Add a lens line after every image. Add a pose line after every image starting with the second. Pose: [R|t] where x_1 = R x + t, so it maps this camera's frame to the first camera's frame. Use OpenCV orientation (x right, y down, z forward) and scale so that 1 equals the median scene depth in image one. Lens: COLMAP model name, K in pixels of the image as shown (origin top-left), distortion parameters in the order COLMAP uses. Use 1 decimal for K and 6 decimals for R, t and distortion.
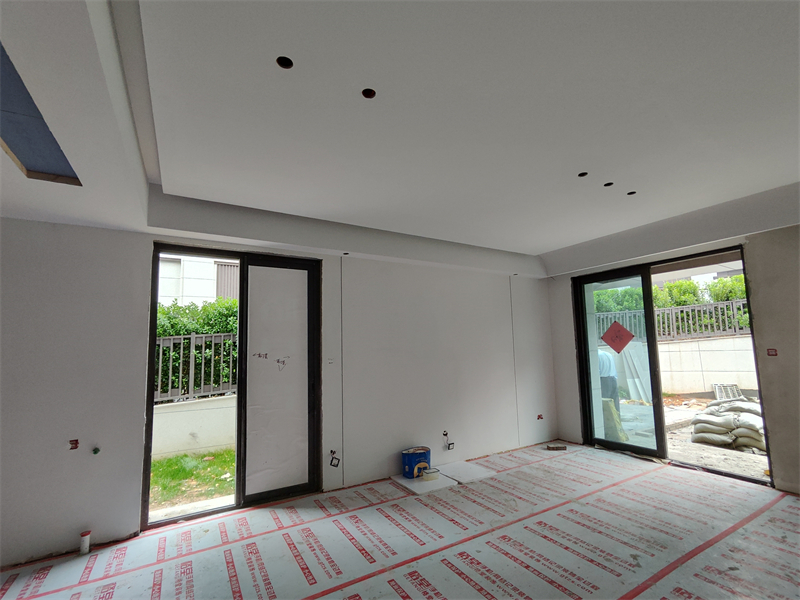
lens RADIAL K [[367.8, 0, 405.1], [0, 367.8, 311.9], [0, 0, 1]] dist [-0.008307, 0.011247]
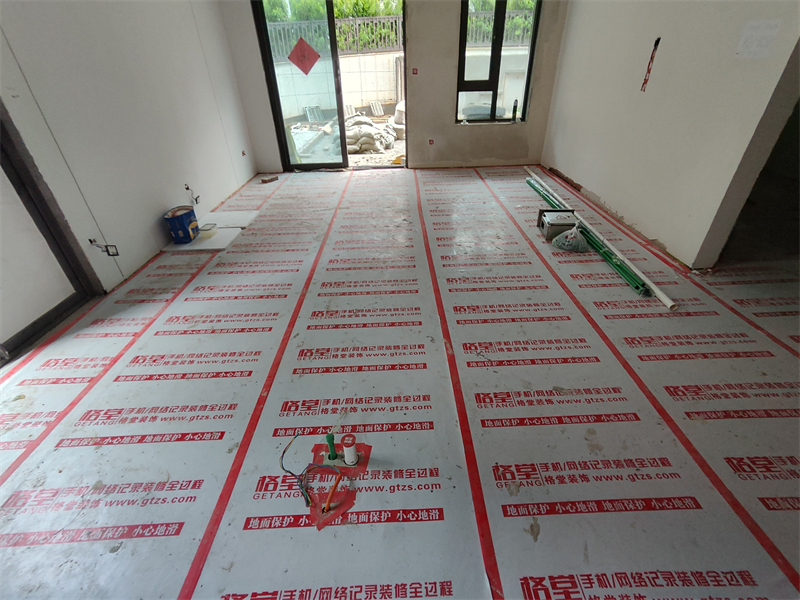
lens RADIAL K [[367.8, 0, 405.1], [0, 367.8, 311.9], [0, 0, 1]] dist [-0.008307, 0.011247]
pose [[0.491660, -0.478499, 0.727537, -0.434486], [-0.079165, 0.807471, 0.584571, 0.027537], [-0.867181, -0.345005, 0.359121, 0.163233]]
